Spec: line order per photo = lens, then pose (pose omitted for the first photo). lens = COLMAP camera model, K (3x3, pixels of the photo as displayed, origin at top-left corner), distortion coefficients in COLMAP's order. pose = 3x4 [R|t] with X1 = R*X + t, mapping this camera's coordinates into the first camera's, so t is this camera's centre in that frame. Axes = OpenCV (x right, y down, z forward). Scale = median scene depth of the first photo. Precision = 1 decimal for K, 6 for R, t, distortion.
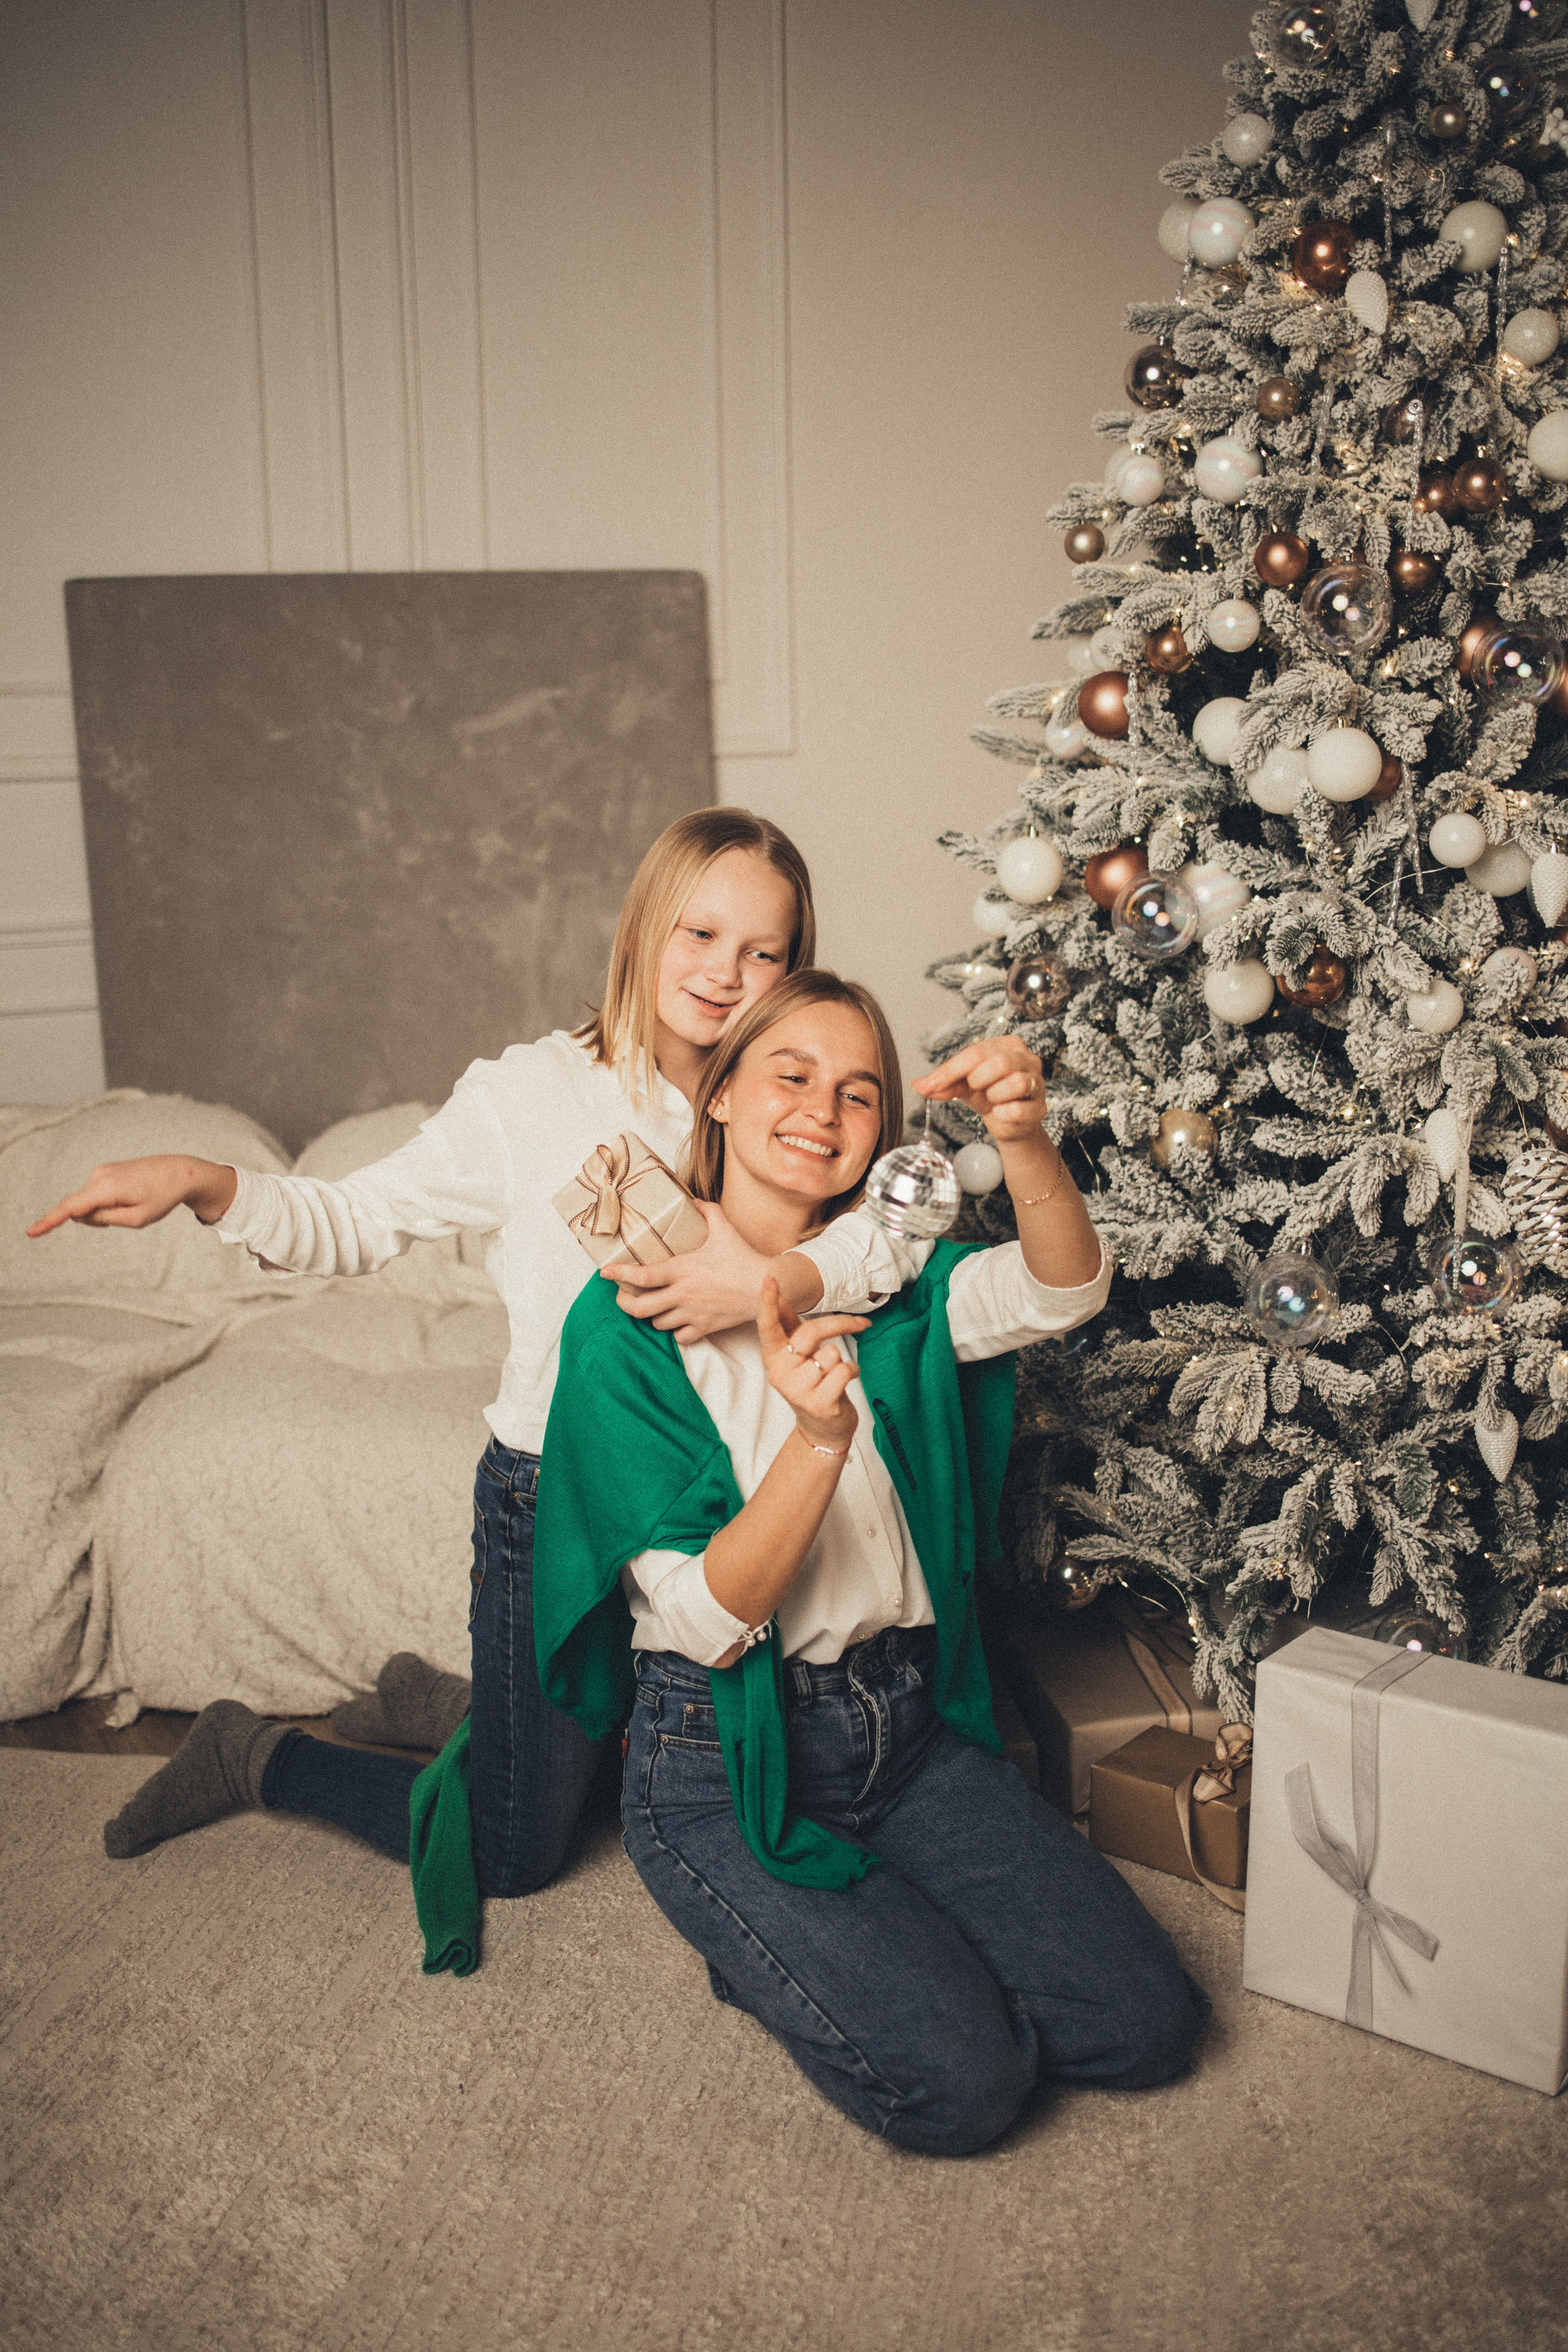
lens RADIAL K [[2383.9, 0, 763.2], [0, 2383.9, 1184.5], [0, 0, 1]] dist [-0.041085, 0.000000]
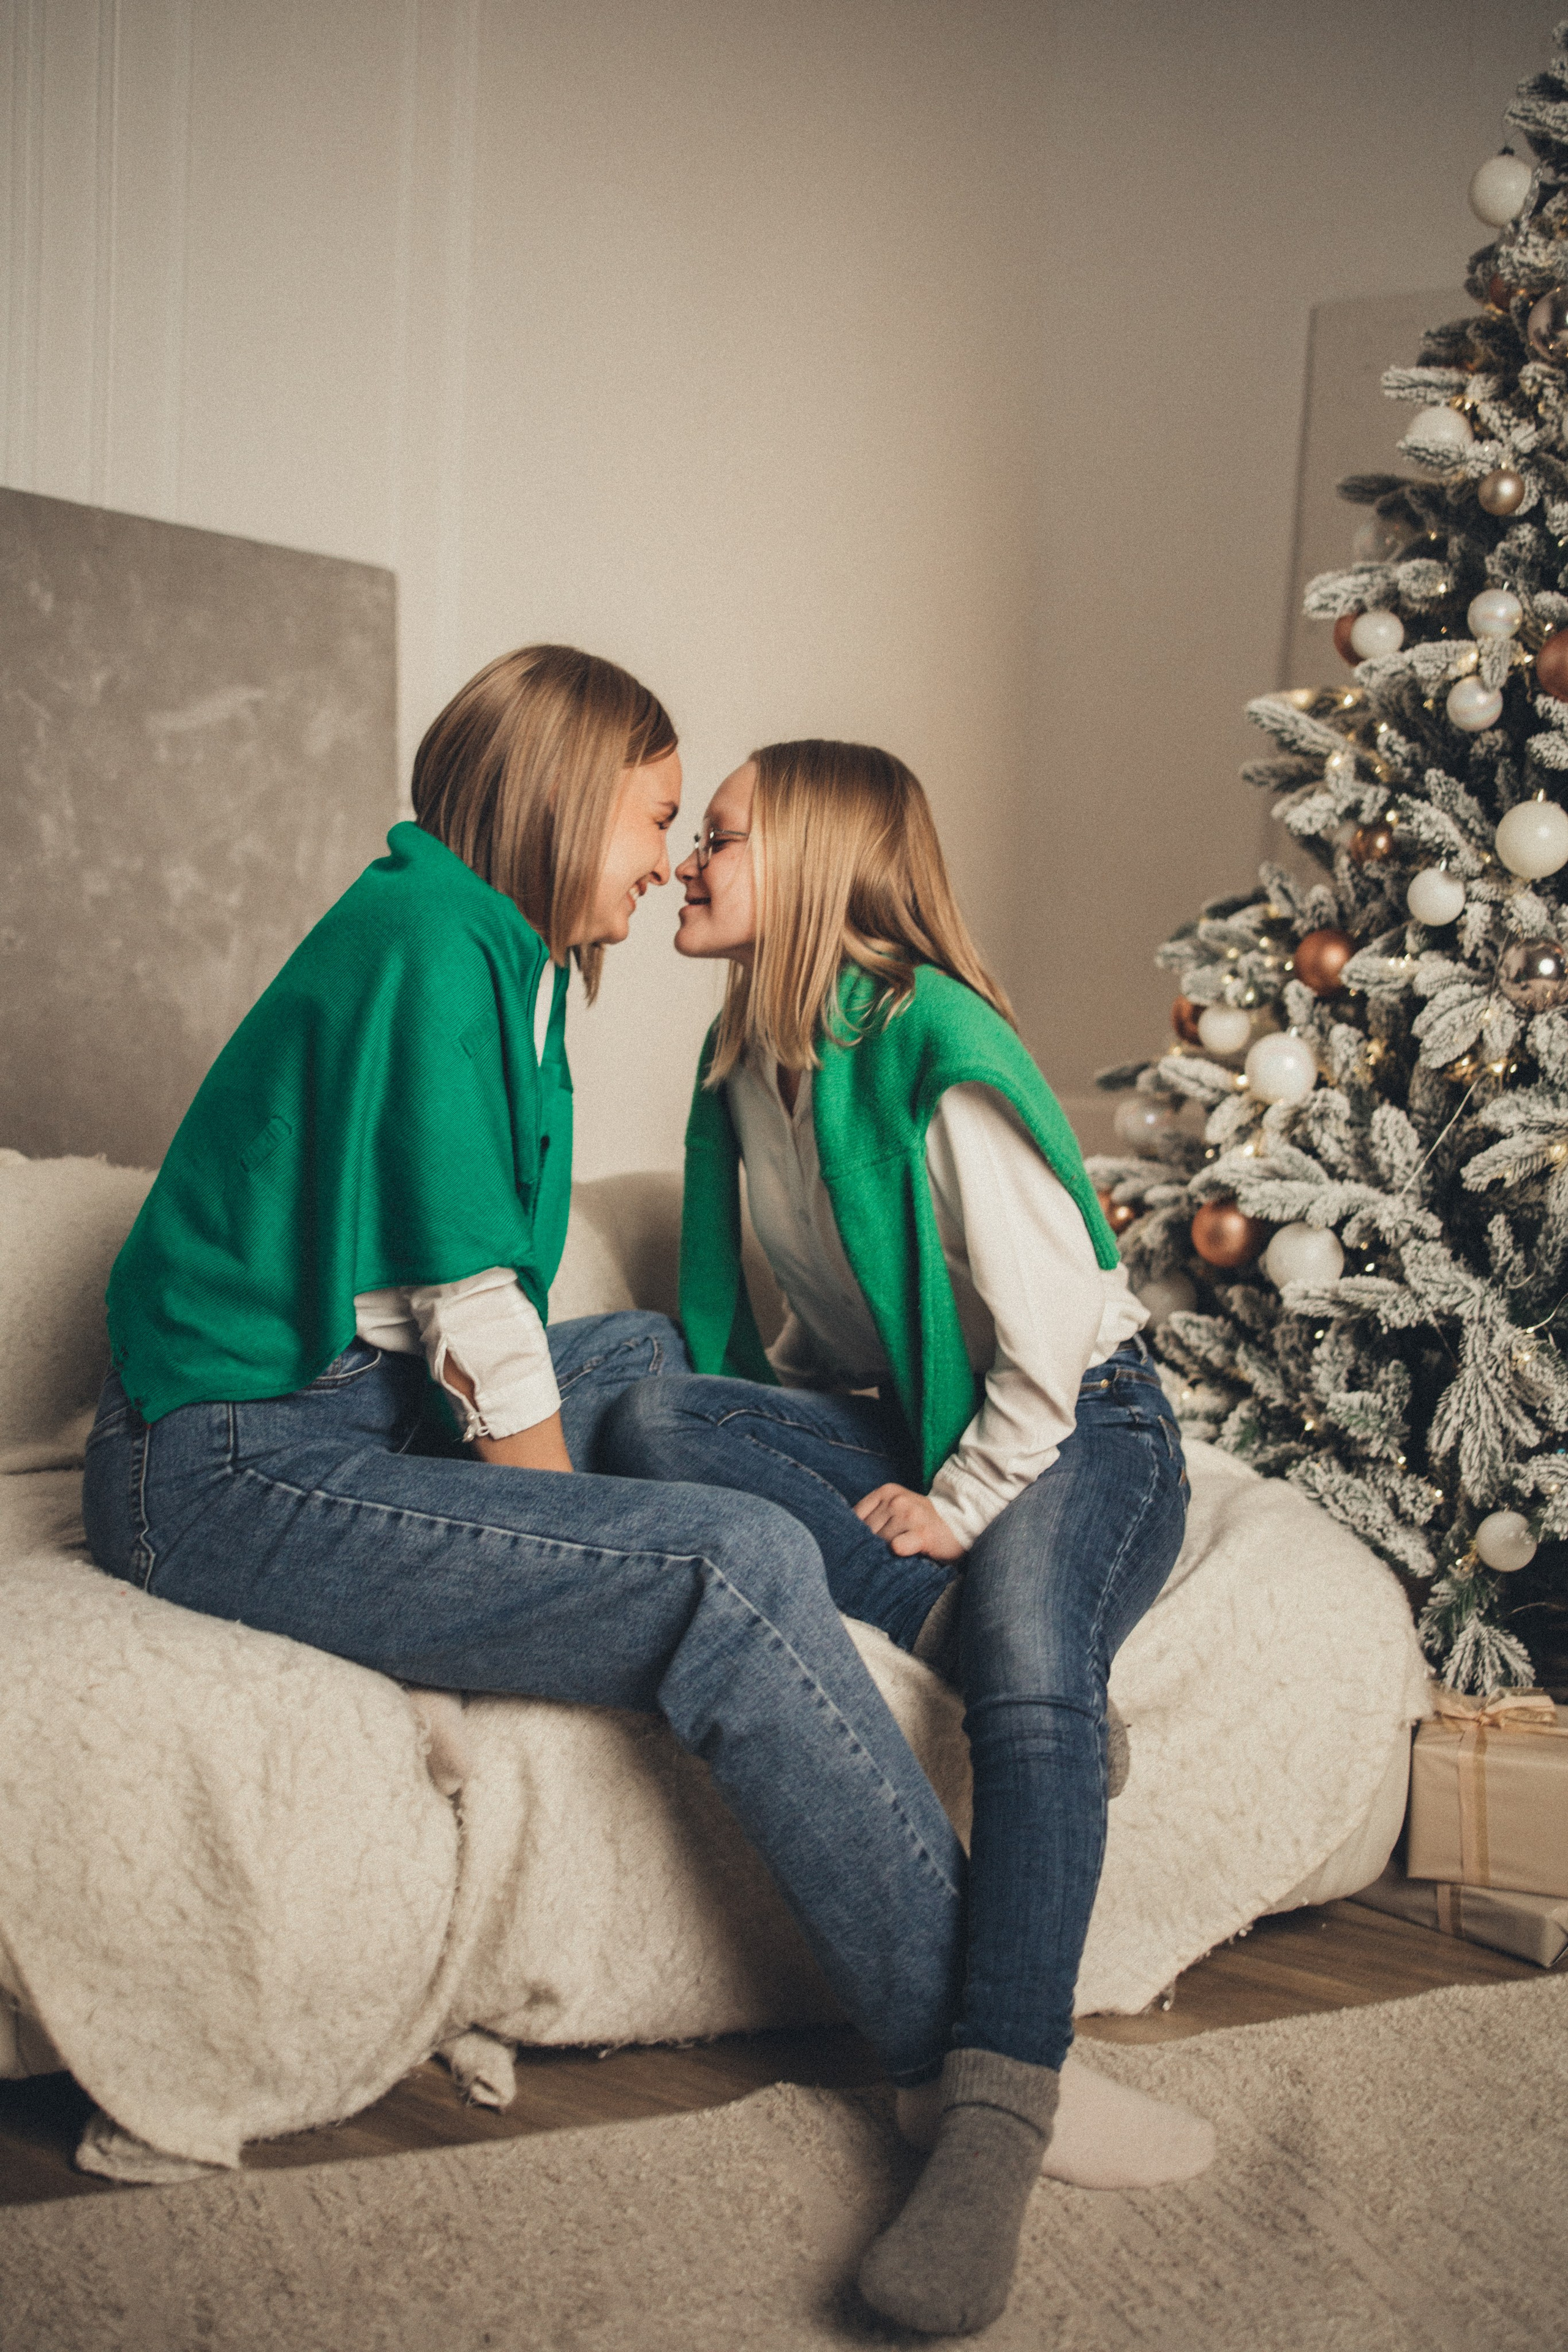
lens RADIAL K [[2383.9, 0, 791.7], [0, 2383.9, 1171.9], [0, 0, 1]] dist [-0.041085, 0.000000]
pose [[0.840067, 0.001946, 0.542479, -0.551439], [0.058711, 0.993794, -0.094483, 0.050998], [-0.539296, 0.111221, 0.834739, 0.413438]]
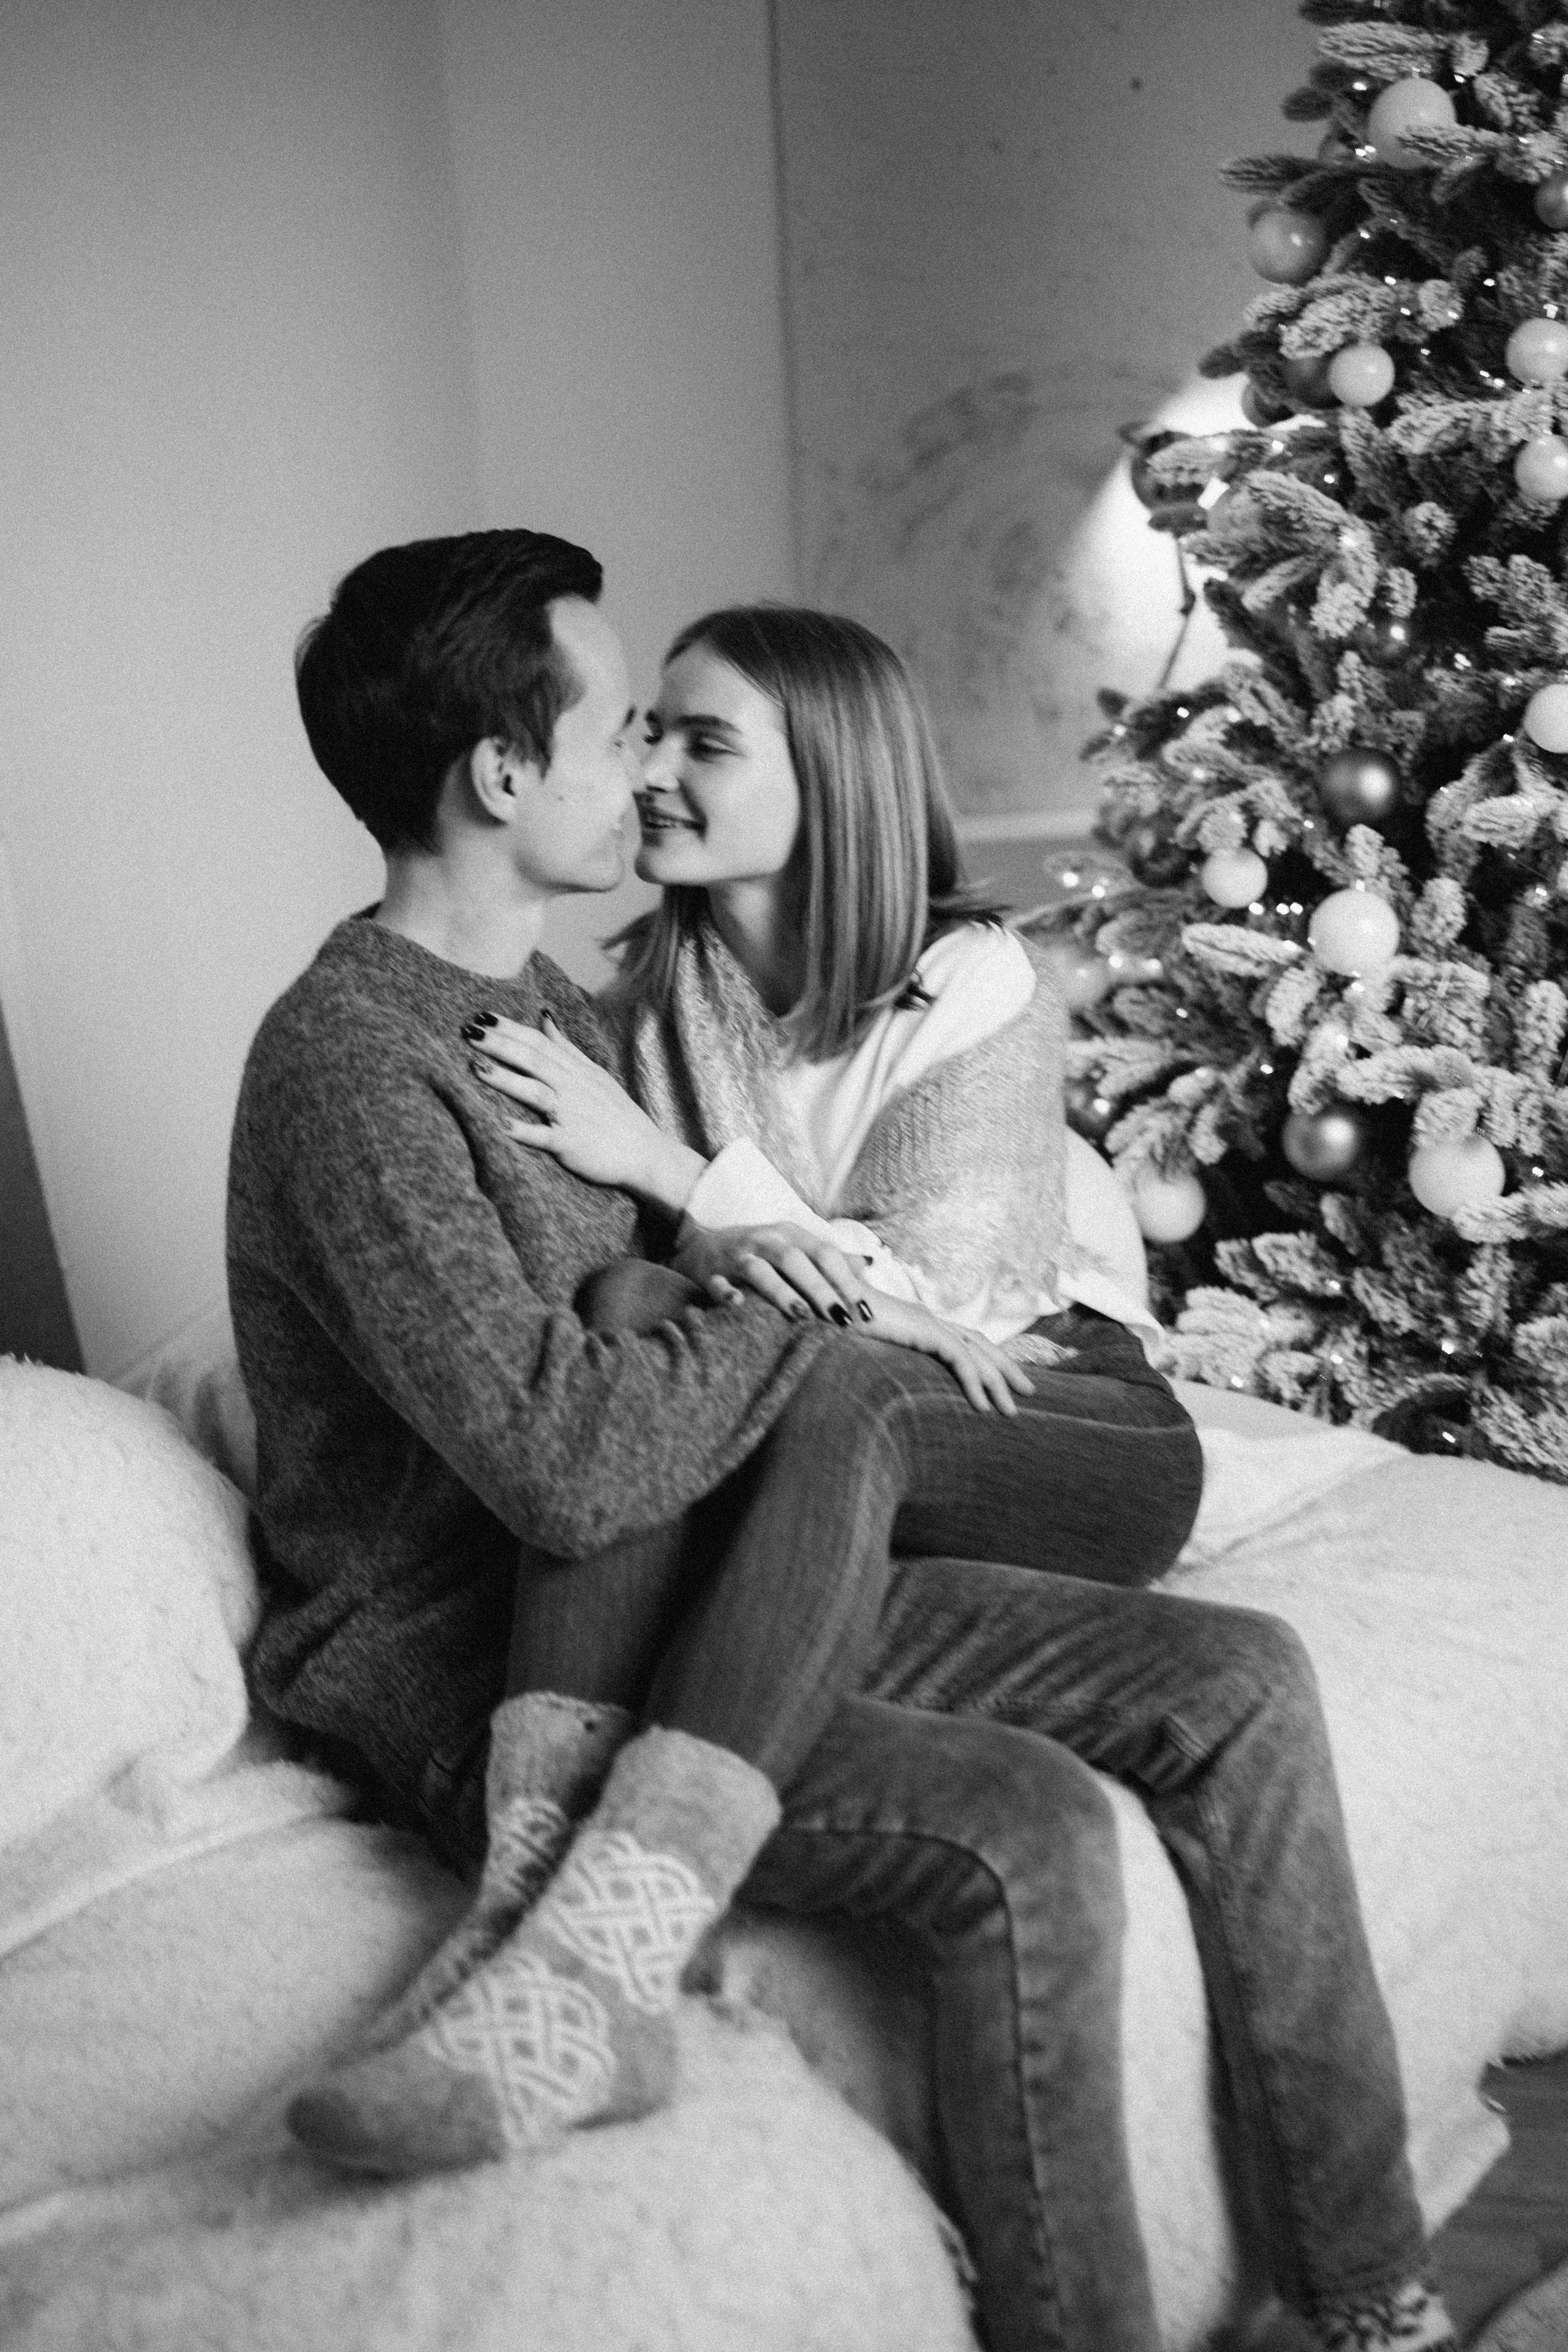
lens RADIAL K [[2383.9, 0, 821.2], [0, 2383.9, 1181.8], [0, 0, 1]] dist [-0.041085, 0.000000]
pose [[0.587958, -0.233214, 0.774543, -0.604525], [0.215840, 0.968051, 0.127635, -0.116094], [-0.779563, 0.092133, 0.619510, 0.731402]]
